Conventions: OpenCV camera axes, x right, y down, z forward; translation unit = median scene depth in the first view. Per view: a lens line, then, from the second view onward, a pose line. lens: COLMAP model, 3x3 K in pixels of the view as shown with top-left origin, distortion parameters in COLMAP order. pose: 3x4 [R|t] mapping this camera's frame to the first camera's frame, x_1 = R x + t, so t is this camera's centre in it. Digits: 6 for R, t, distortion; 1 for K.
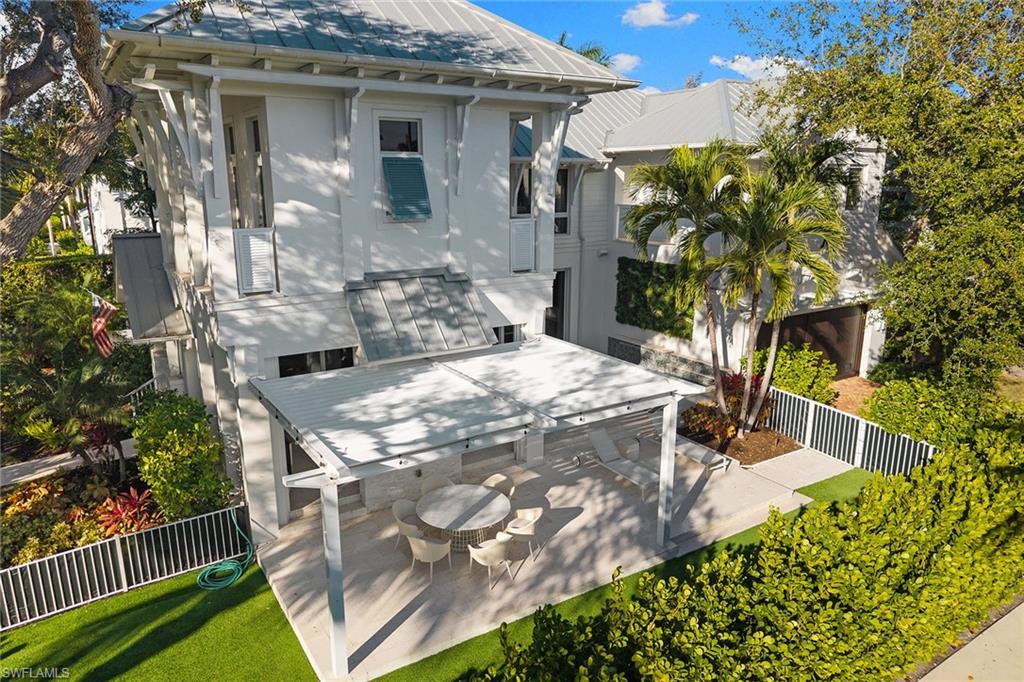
lens RADIAL K [[684.8, 0, 509.4], [0, 684.8, 338.0], [0, 0, 1]] dist [0.007279, -0.000208]
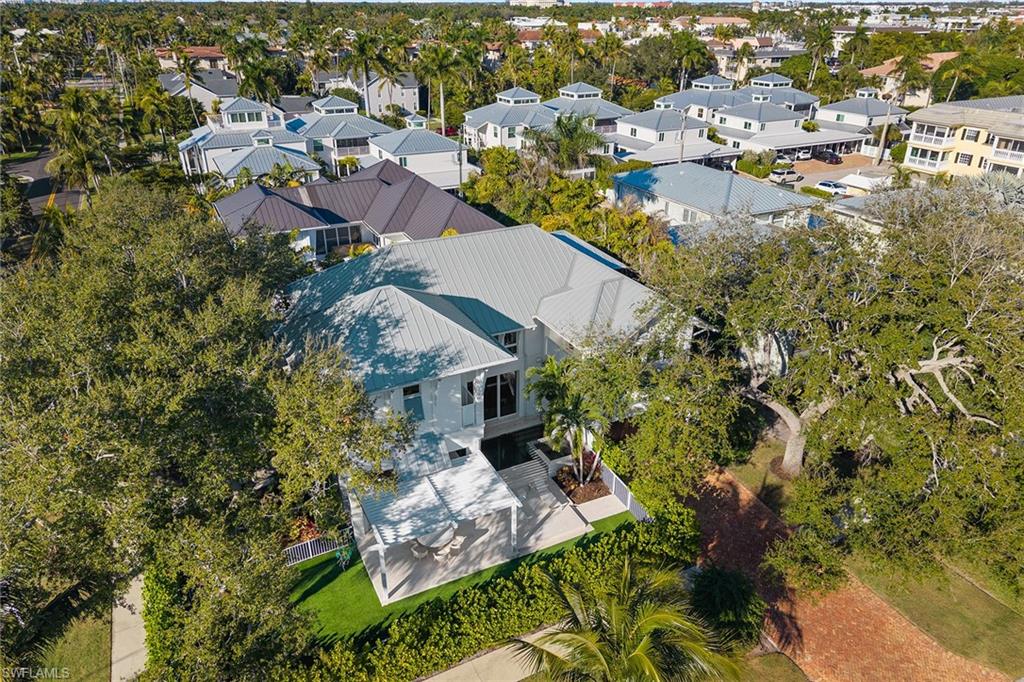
lens RADIAL K [[684.8, 0, 514.0], [0, 684.8, 345.8], [0, 0, 1]] dist [0.007279, -0.000208]
pose [[0.994096, 0.043017, -0.099612, 0.468611], [-0.019565, 0.974071, 0.225393, -1.055772], [0.106725, -0.222114, 0.969162, -1.337708]]
